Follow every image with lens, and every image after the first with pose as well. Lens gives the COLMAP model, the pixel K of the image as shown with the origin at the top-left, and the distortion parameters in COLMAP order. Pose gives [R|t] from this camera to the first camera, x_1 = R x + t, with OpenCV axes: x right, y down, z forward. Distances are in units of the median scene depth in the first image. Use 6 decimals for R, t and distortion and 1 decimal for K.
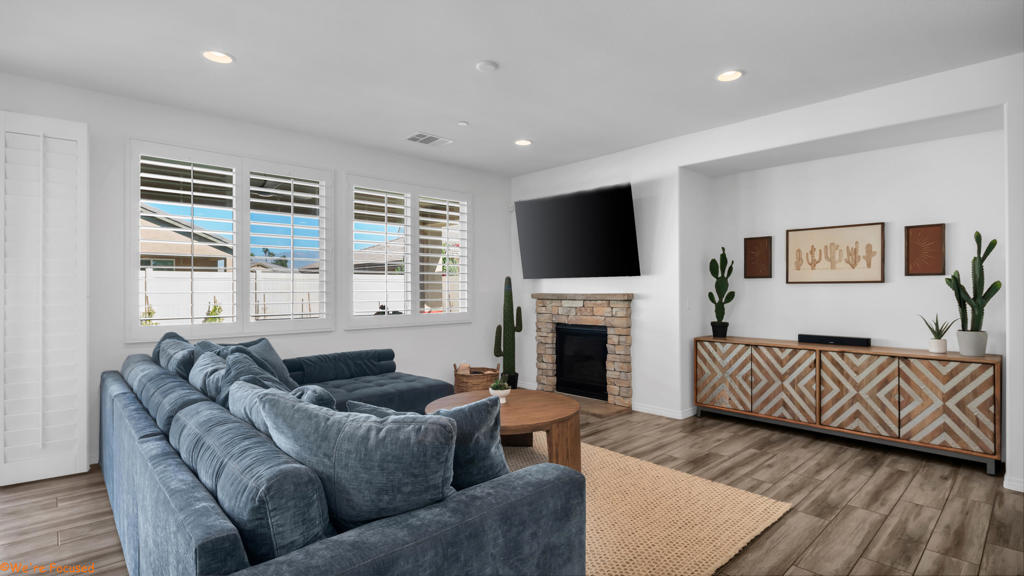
lens RADIAL K [[493.2, 0, 531.6], [0, 493.2, 286.8], [0, 0, 1]] dist [-0.002028, -0.002431]
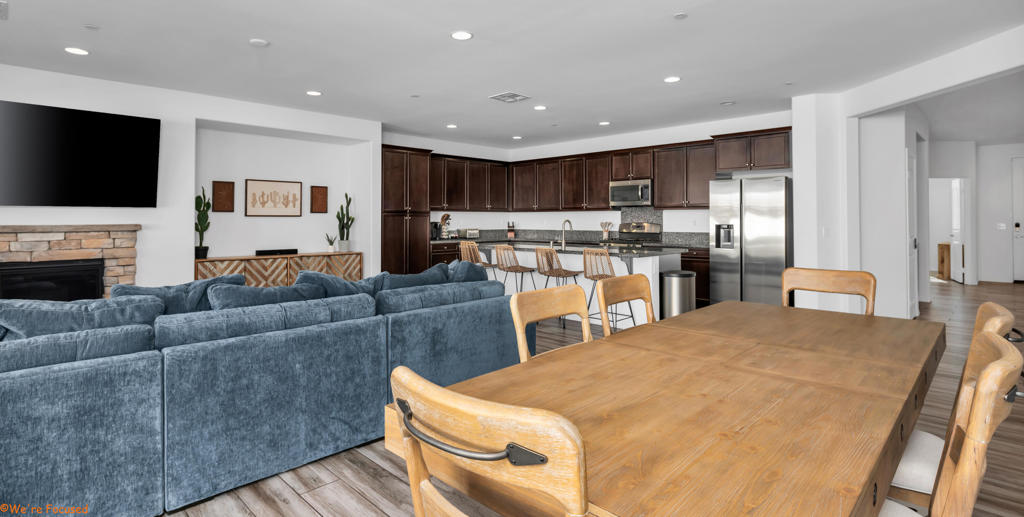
lens RADIAL K [[498.0, 0, 512.1], [0, 498.0, 210.1], [0, 0, 1]] dist [-0.001698, -0.001437]
pose [[-0.026380, 0.024256, 0.999358, -0.934108], [-0.001409, 0.999704, -0.024301, 0.009181], [-0.999651, -0.002049, -0.026338, 0.256870]]
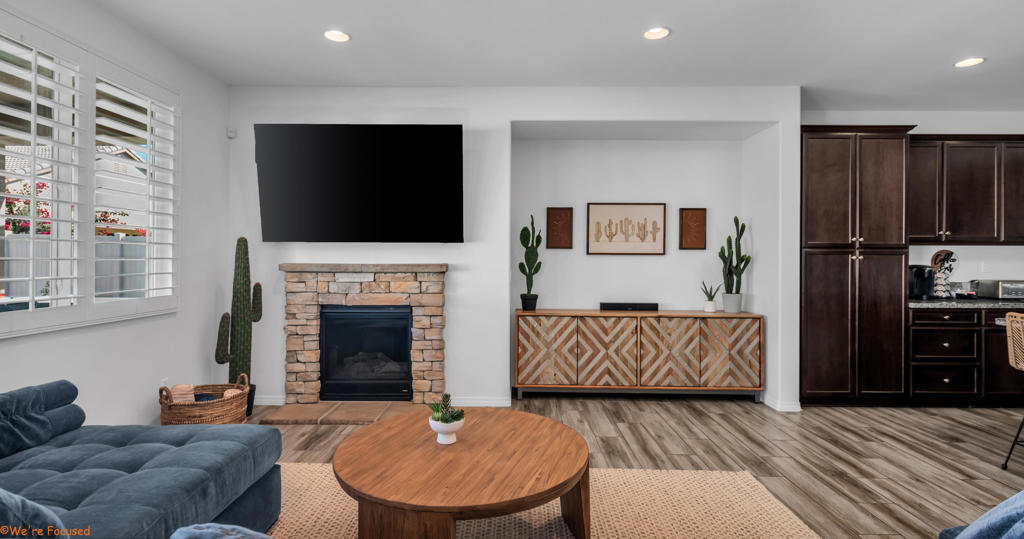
lens RADIAL K [[494.5, 0, 508.4], [0, 494.5, 259.0], [0, 0, 1]] dist [0.002874, -0.001546]
pose [[0.710318, 0.007933, 0.703836, -0.325013], [-0.010213, 0.999947, -0.000963, 0.005494], [-0.703807, -0.006504, 0.710362, 0.371114]]
